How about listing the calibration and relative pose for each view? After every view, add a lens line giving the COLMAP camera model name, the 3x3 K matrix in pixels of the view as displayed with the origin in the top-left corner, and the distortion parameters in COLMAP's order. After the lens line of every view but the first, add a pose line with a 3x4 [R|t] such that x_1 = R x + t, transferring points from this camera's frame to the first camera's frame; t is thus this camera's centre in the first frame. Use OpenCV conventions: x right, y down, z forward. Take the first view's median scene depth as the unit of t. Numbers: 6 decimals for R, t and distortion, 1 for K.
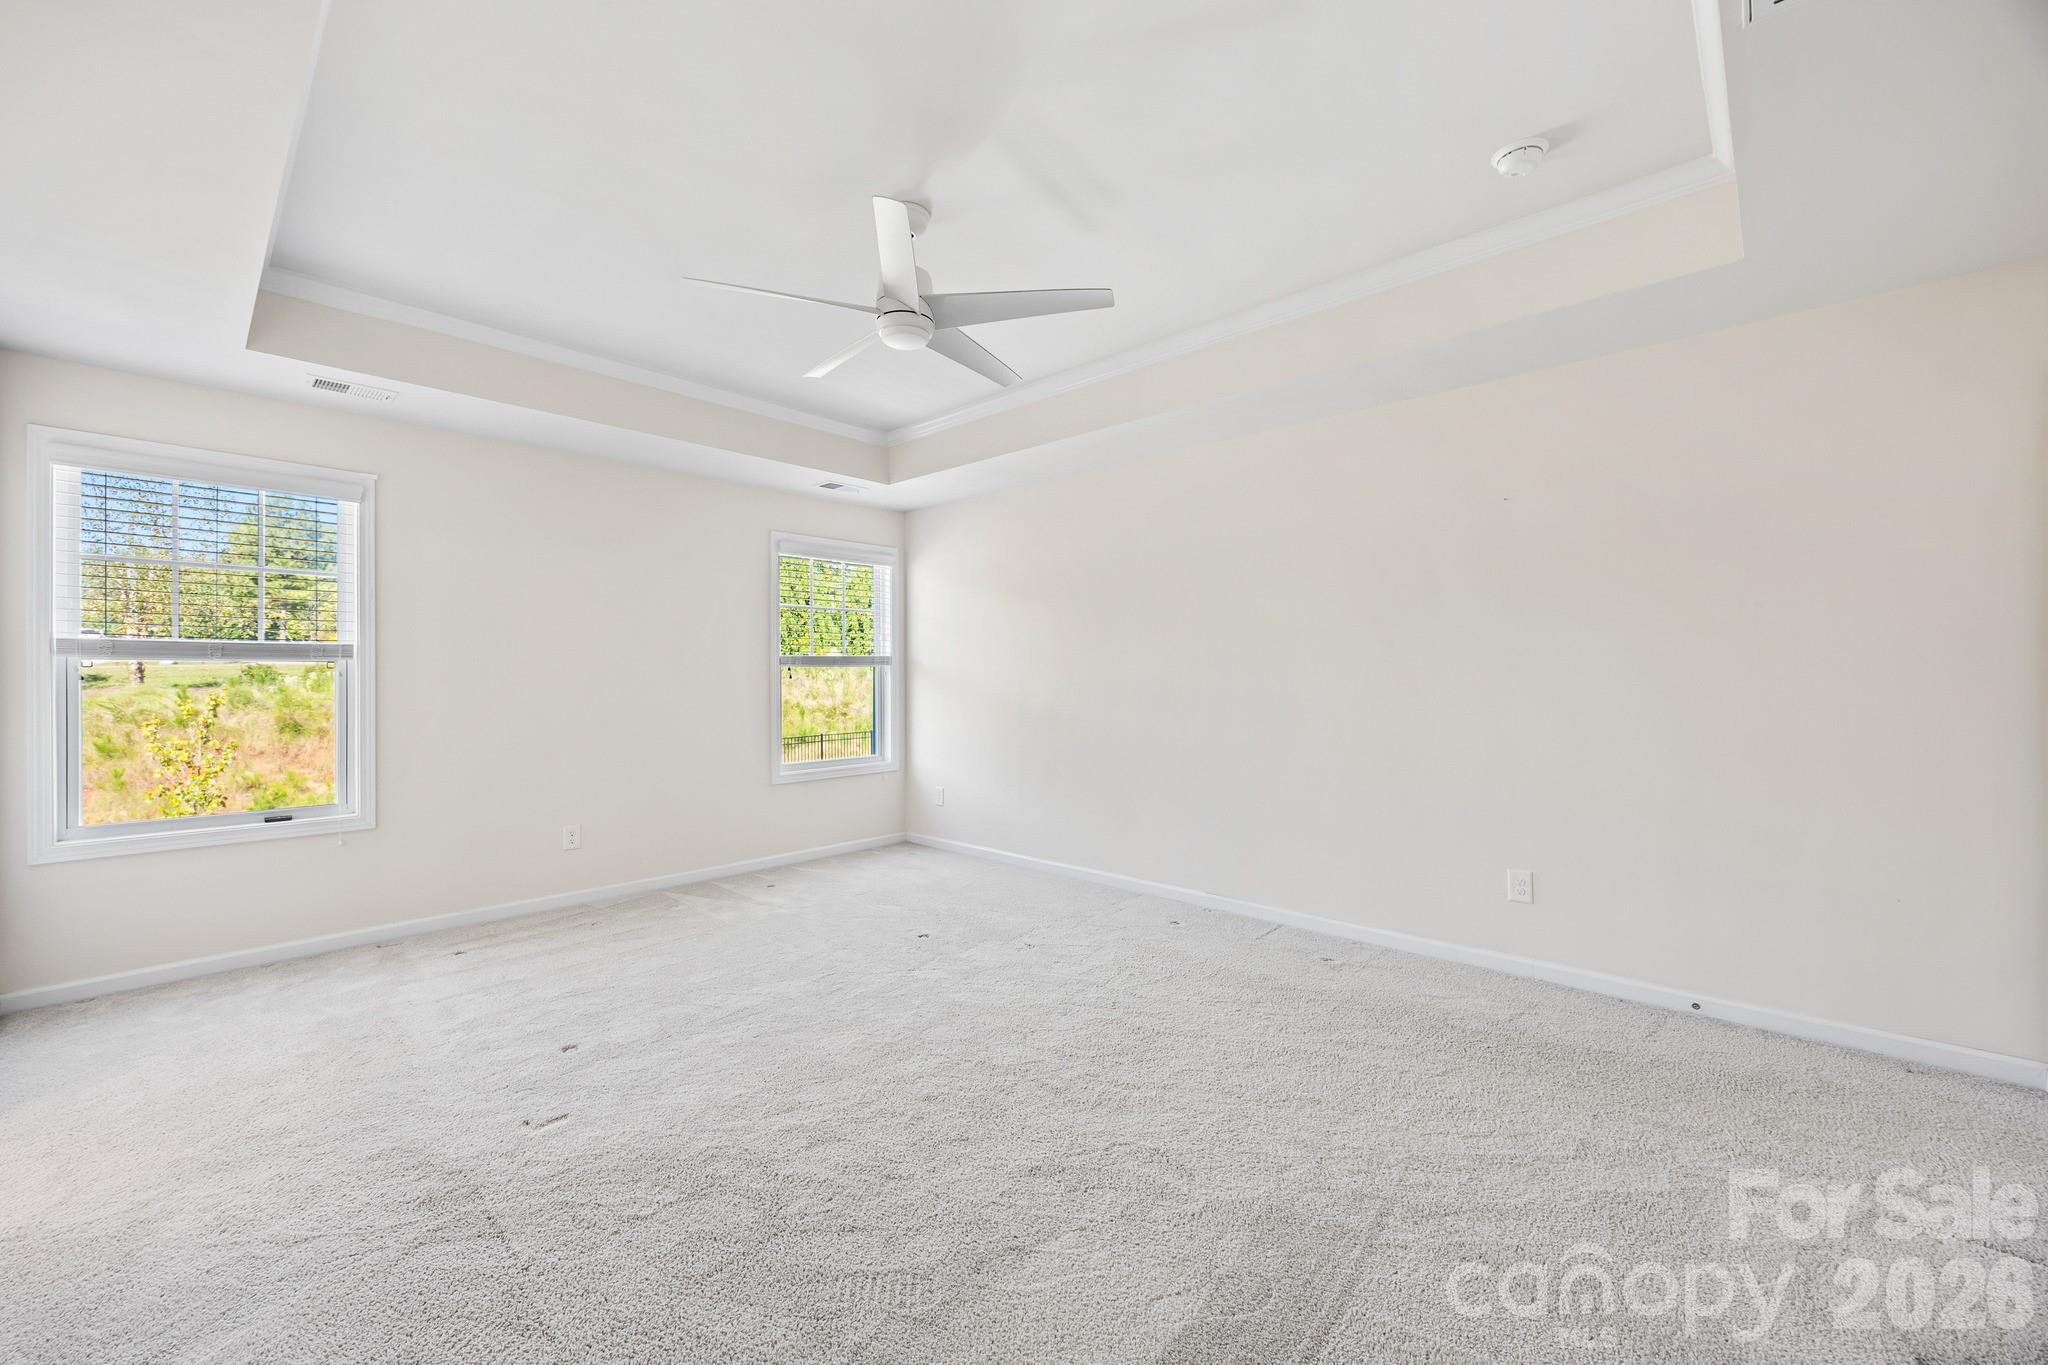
lens RADIAL K [[800.2, 0, 973.8], [0, 800.2, 687.4], [0, 0, 1]] dist [-0.000756, -0.000114]
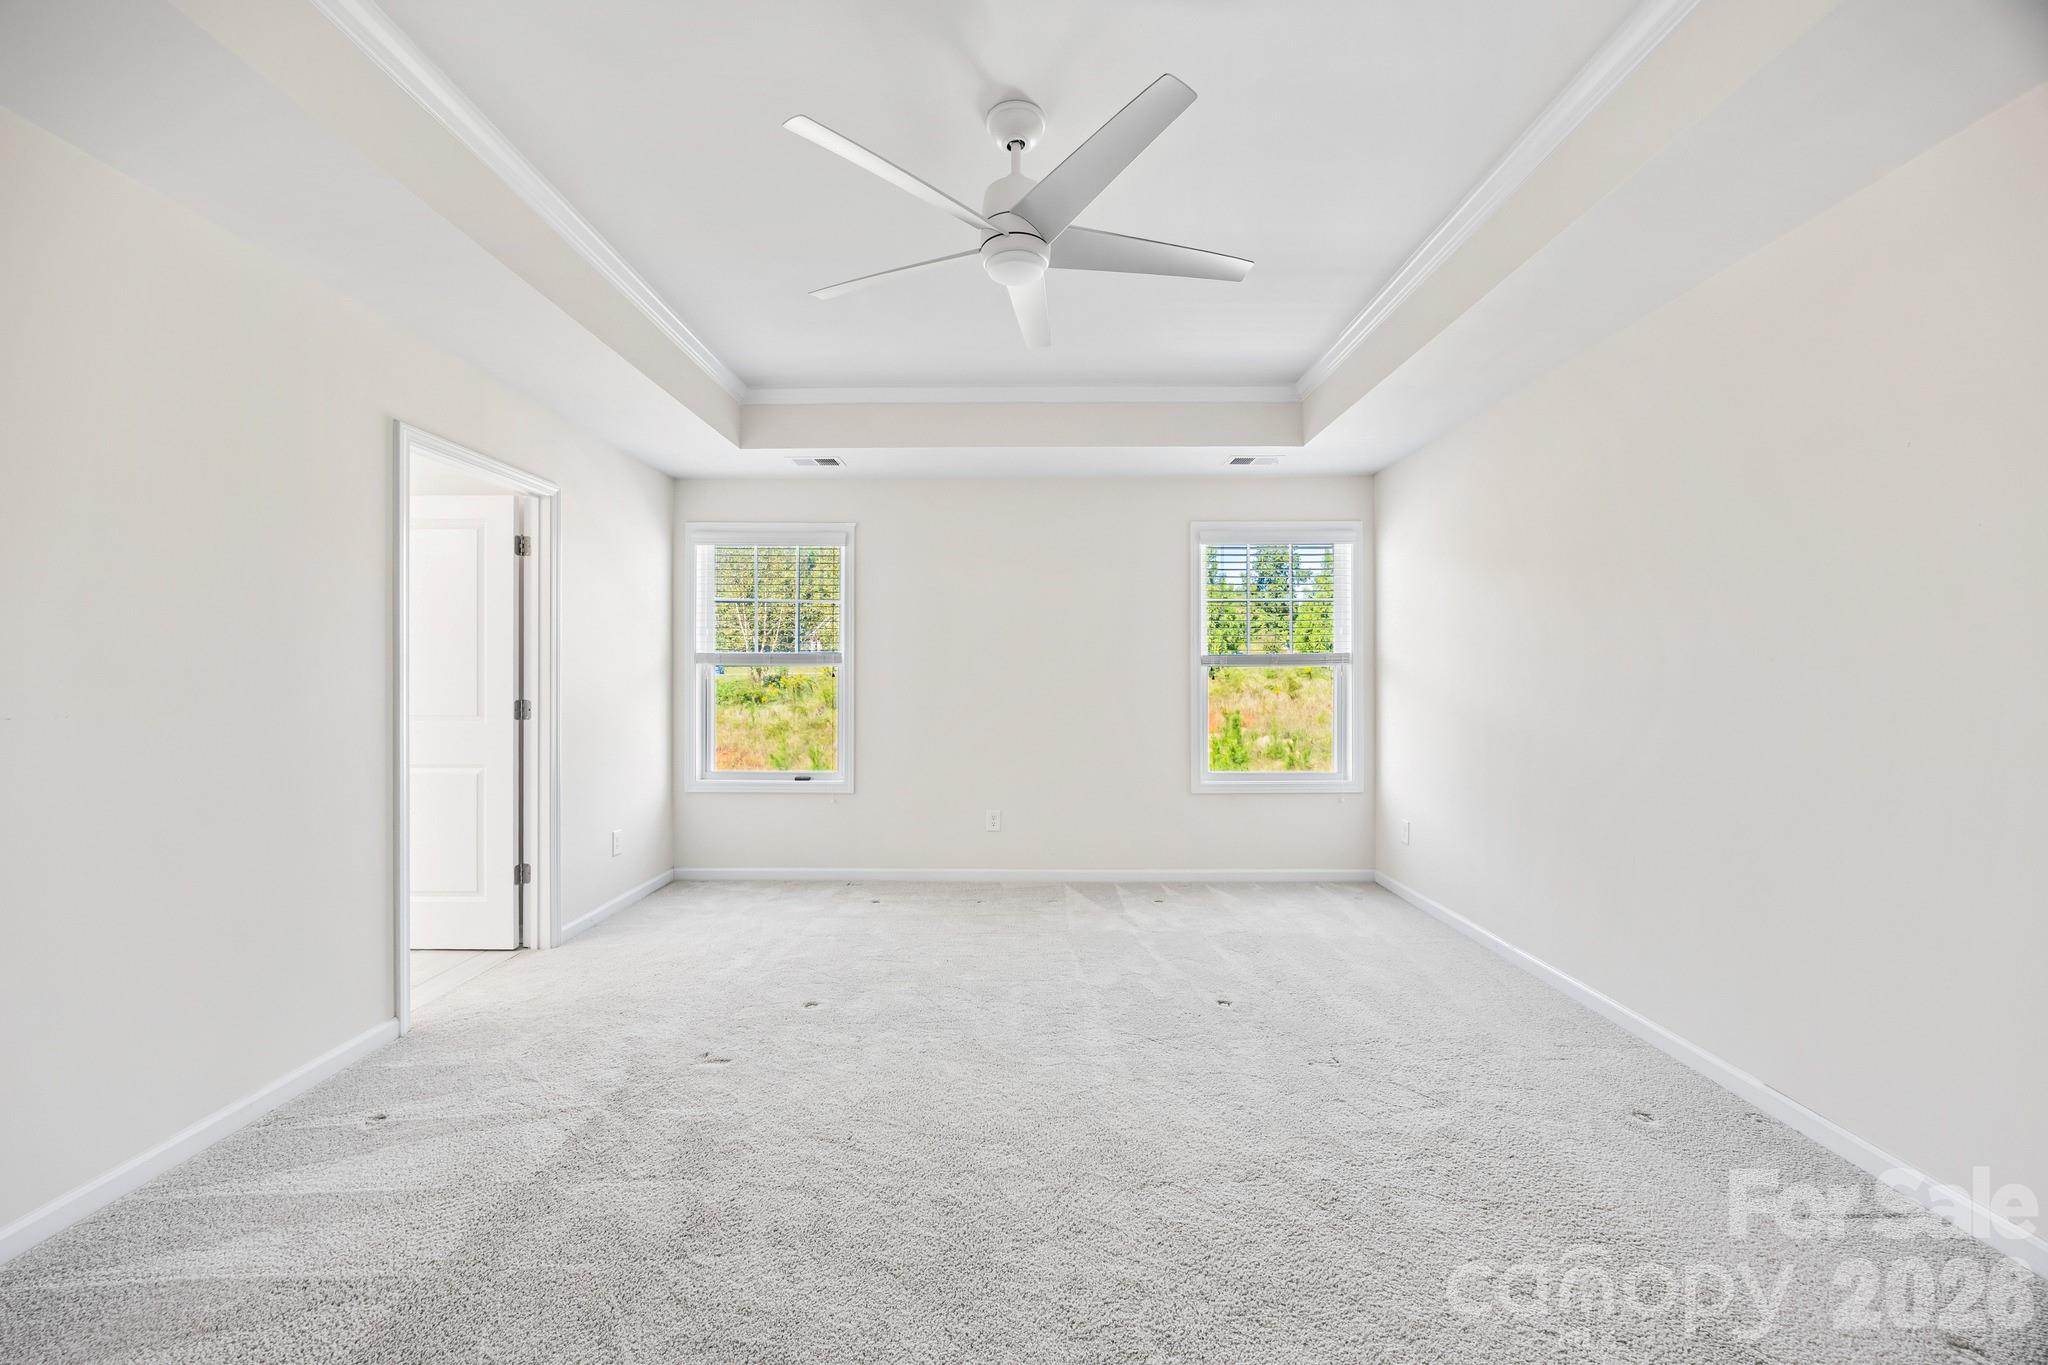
lens RADIAL K [[768.9, 0, 1020.6], [0, 768.9, 678.1], [0, 0, 1]] dist [-0.000924, -0.000026]
pose [[0.700628, 0.000931, -0.713526, 0.293062], [-0.011062, 0.999893, -0.009557, -0.002361], [0.713441, 0.014589, 0.700564, 0.271467]]
